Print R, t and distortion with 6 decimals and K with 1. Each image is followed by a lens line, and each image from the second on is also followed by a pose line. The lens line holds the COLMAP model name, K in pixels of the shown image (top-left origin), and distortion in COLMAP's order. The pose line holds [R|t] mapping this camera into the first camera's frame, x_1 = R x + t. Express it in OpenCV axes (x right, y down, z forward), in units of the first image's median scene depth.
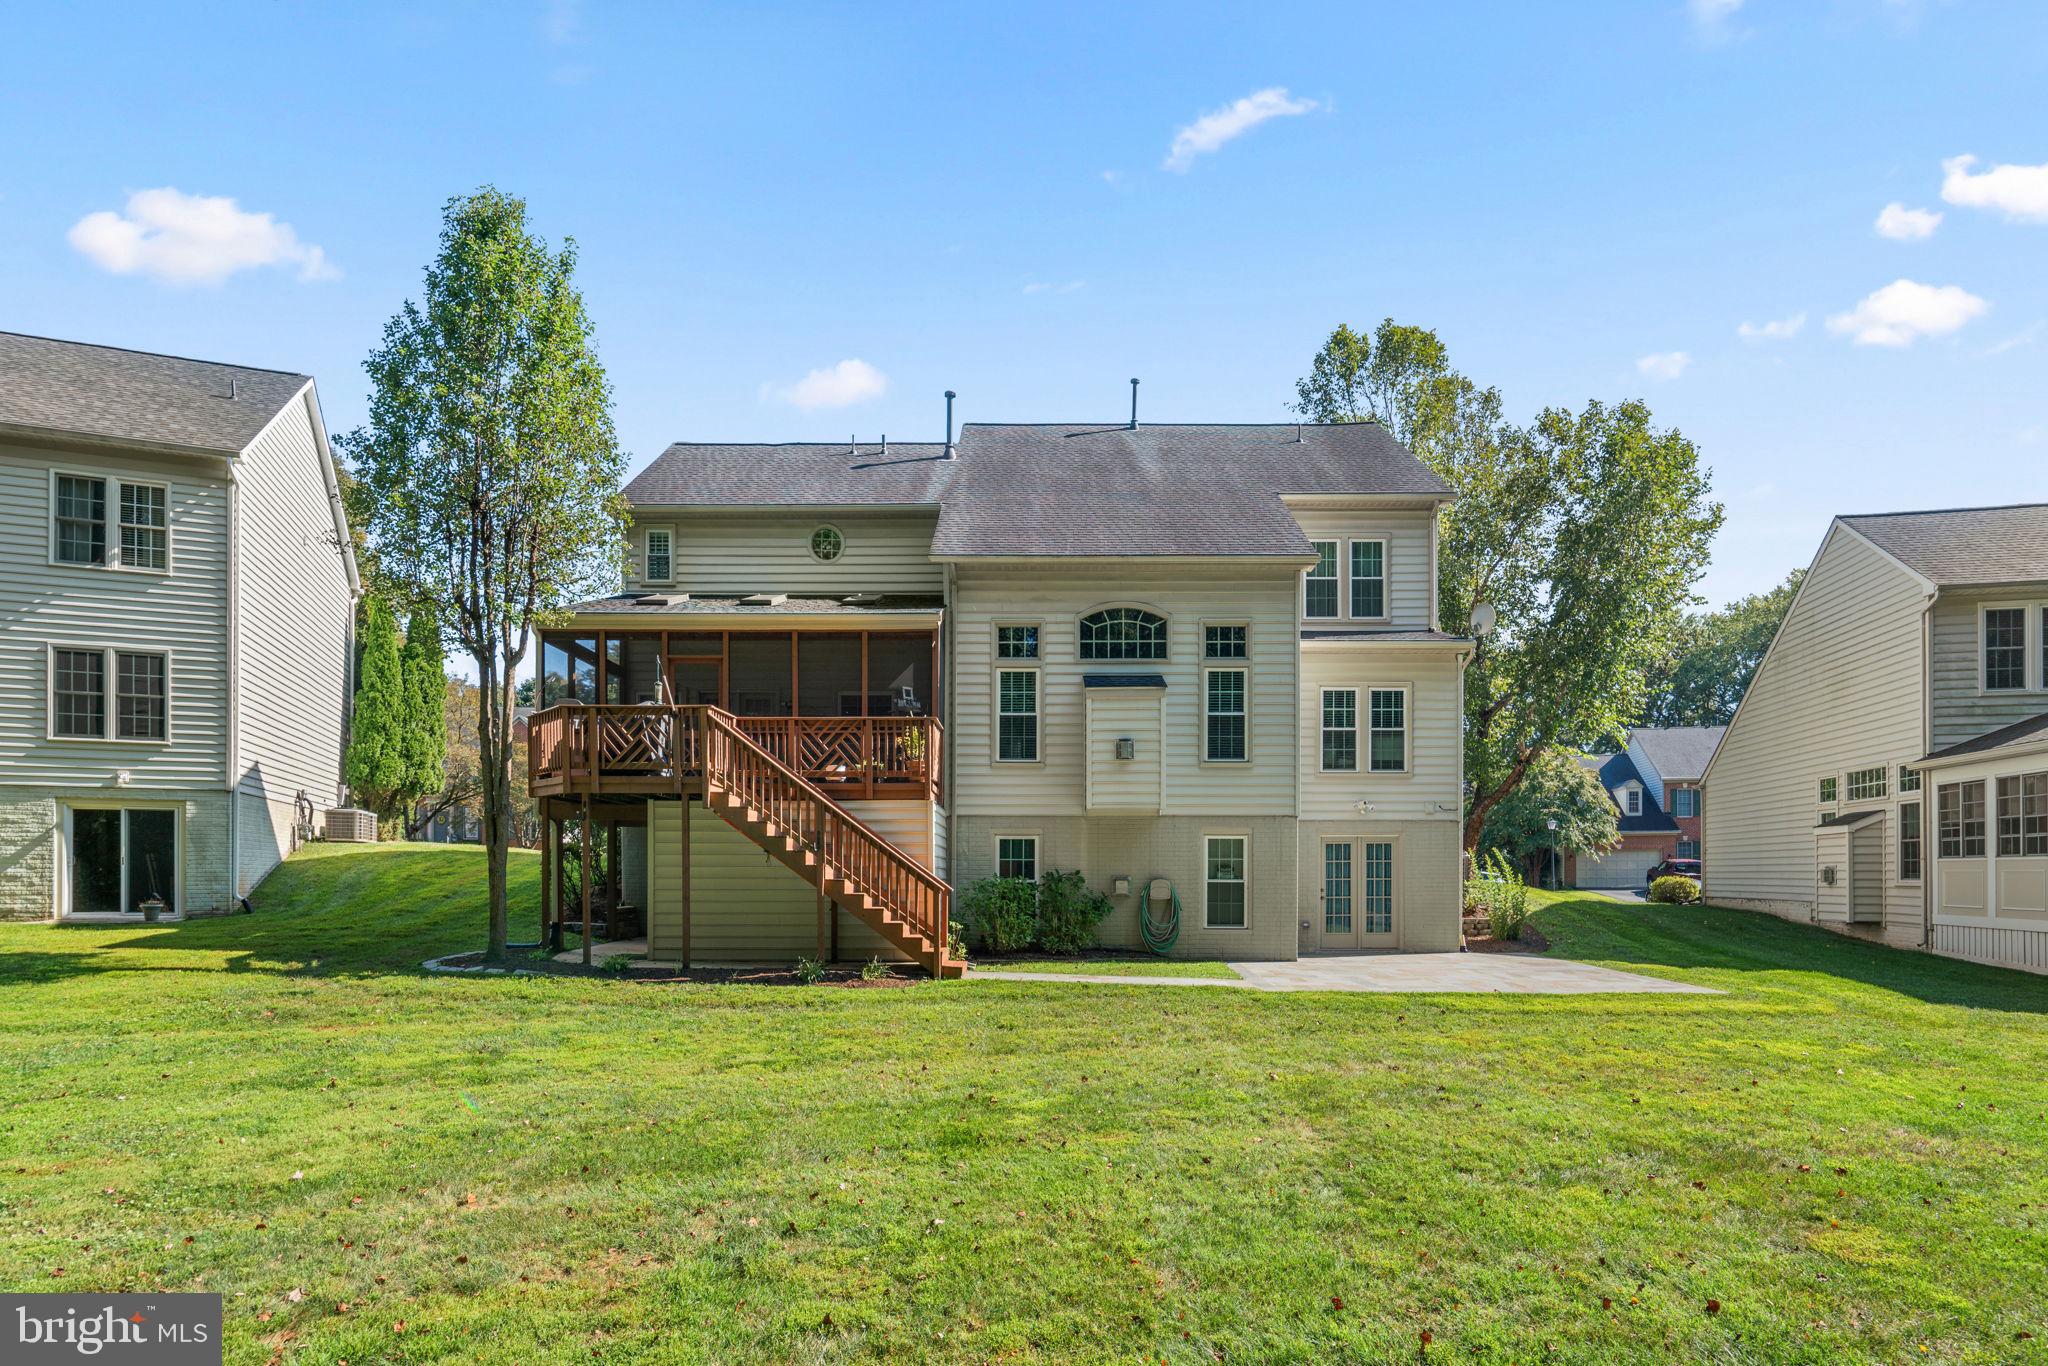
lens RADIAL K [[919.7, 0, 1021.4], [0, 919.7, 680.6], [0, 0, 1]] dist [-0.016865, 0.007429]
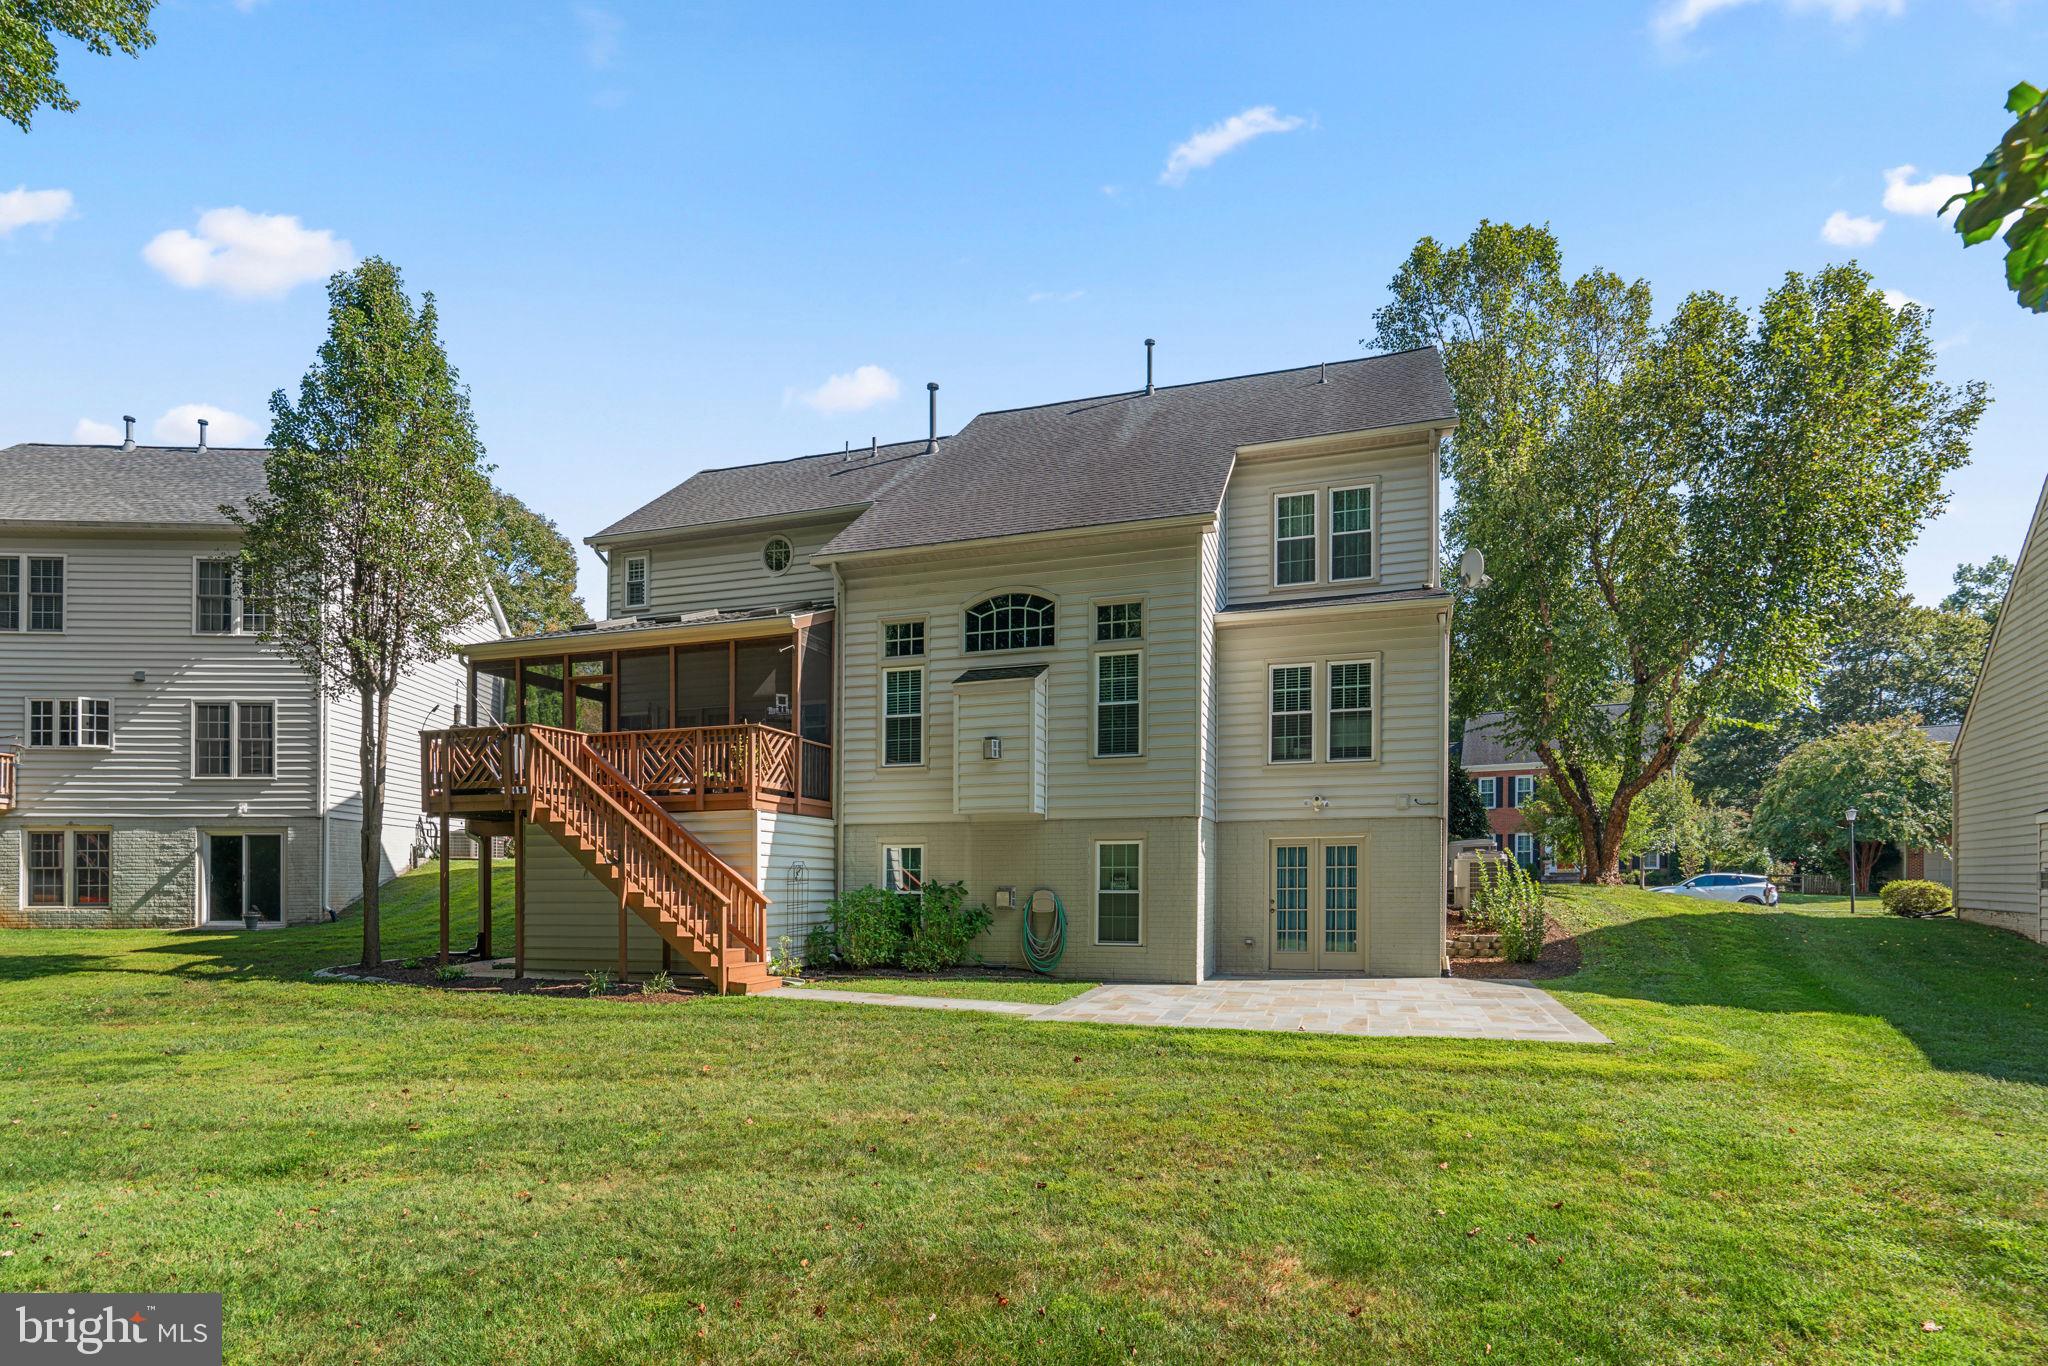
lens RADIAL K [[938.7, 0, 1023.6], [0, 938.7, 696.5], [0, 0, 1]] dist [-0.014858, 0.007629]
pose [[0.962958, -0.058672, -0.263190, 0.362520], [0.061990, 0.998067, 0.004314, 0.019810], [0.262428, -0.020470, 0.964734, 0.102548]]
